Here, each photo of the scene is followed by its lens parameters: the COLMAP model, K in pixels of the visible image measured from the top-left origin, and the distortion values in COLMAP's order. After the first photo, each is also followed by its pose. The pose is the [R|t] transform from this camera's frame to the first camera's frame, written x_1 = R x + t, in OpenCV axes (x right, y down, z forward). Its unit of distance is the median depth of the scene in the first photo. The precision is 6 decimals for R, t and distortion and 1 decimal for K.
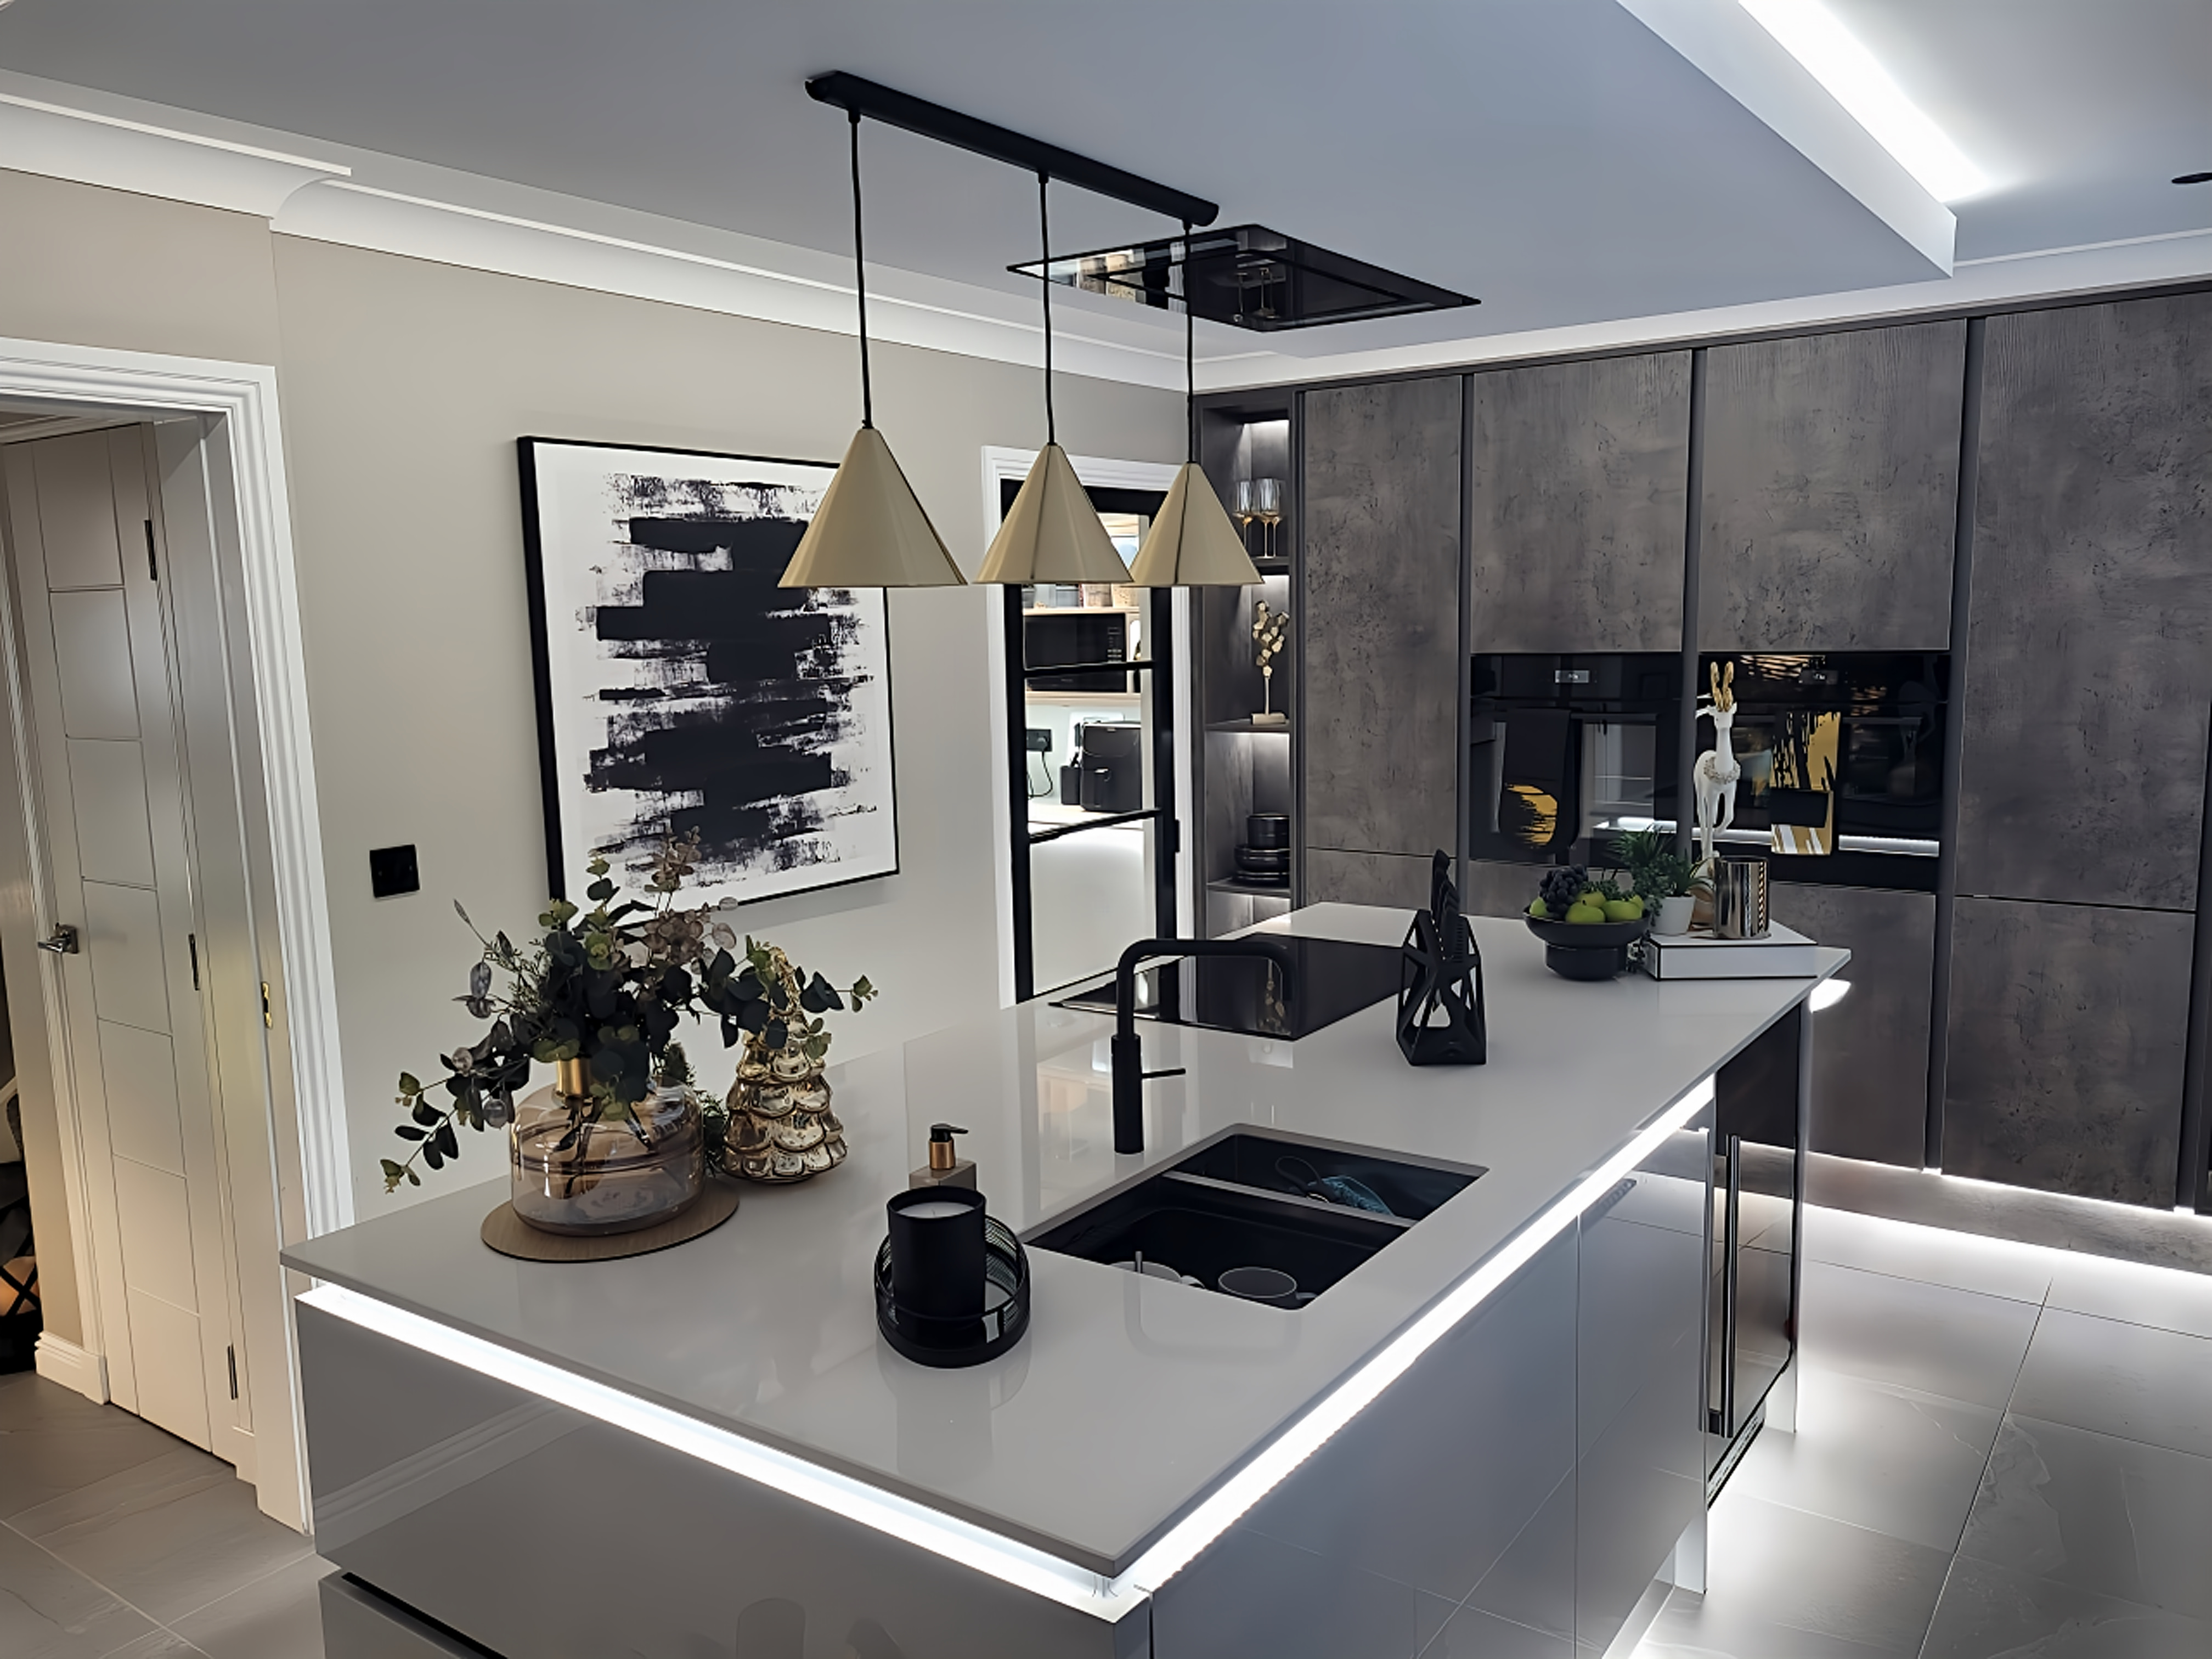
lens RADIAL K [[1643.8, 0, 1108.3], [0, 1643.8, 847.8], [0, 0, 1]] dist [0.046656, -0.028766]
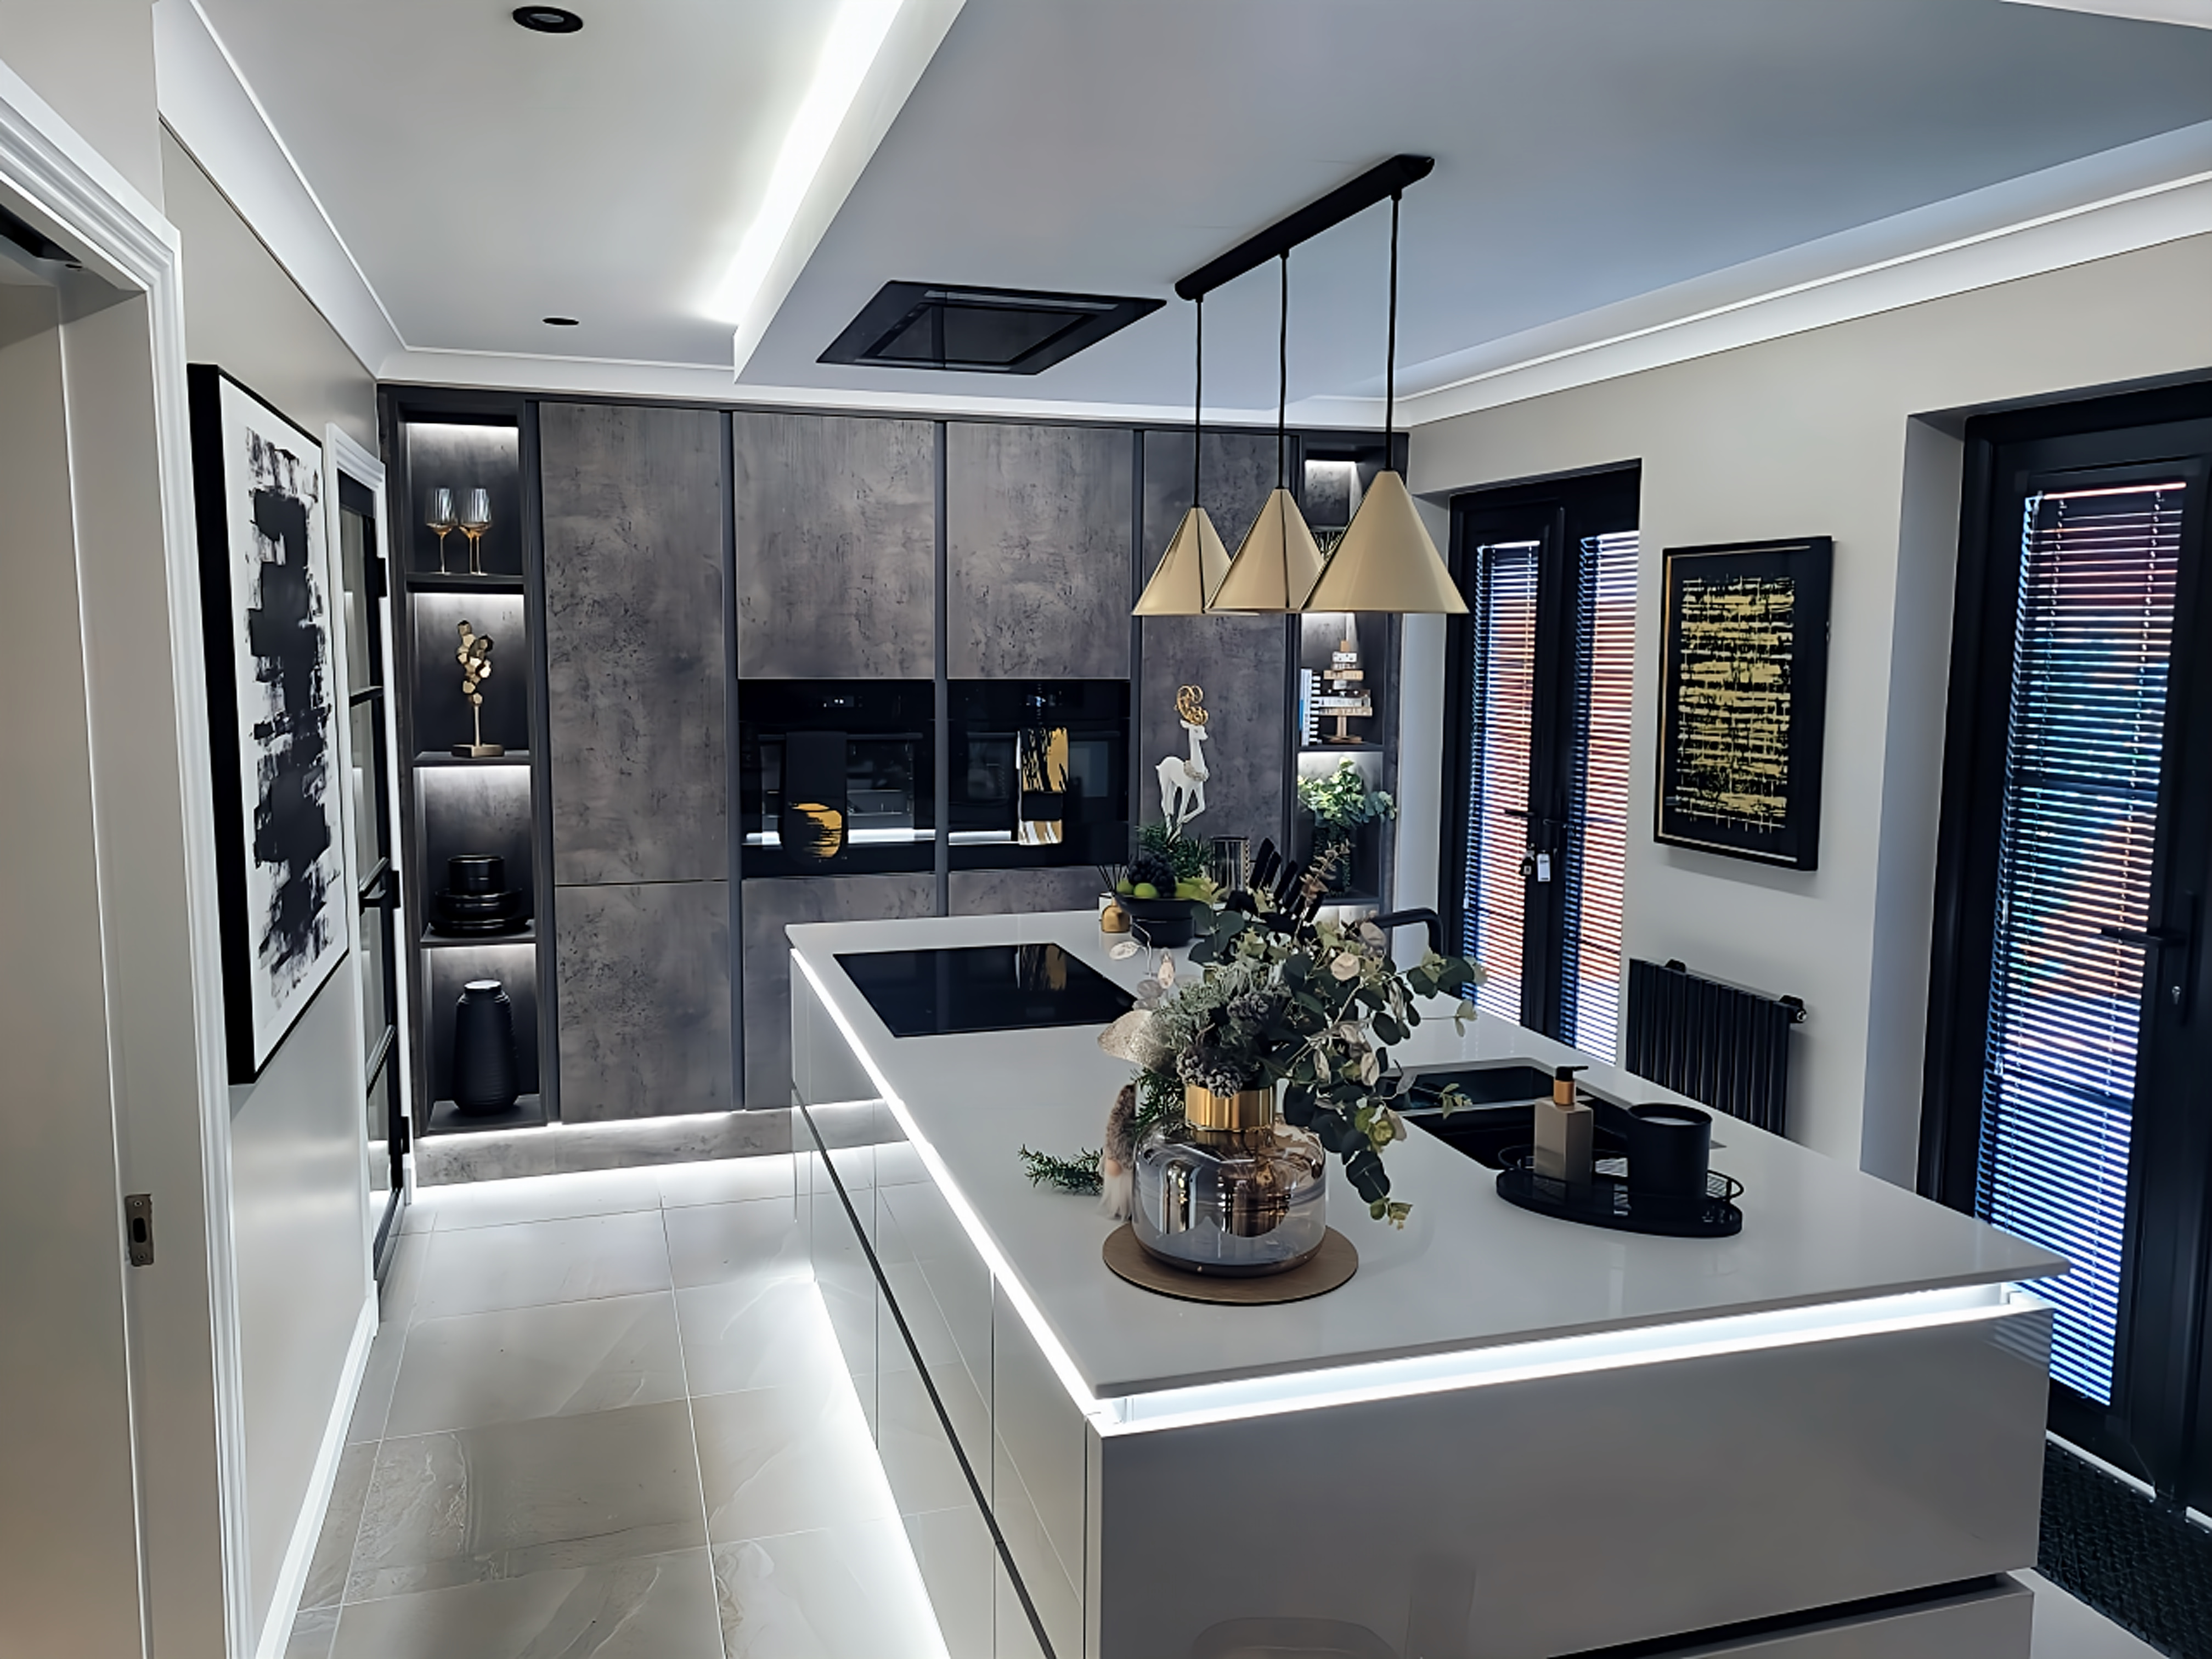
lens RADIAL K [[1643.8, 0, 1127.2], [0, 1643.8, 841.3], [0, 0, 1]] dist [0.046656, -0.028766]
pose [[0.617846, -0.070020, 0.783175, -0.461697], [0.095420, 0.995343, 0.013712, -0.008313], [-0.780488, 0.066259, 0.621650, 0.178724]]
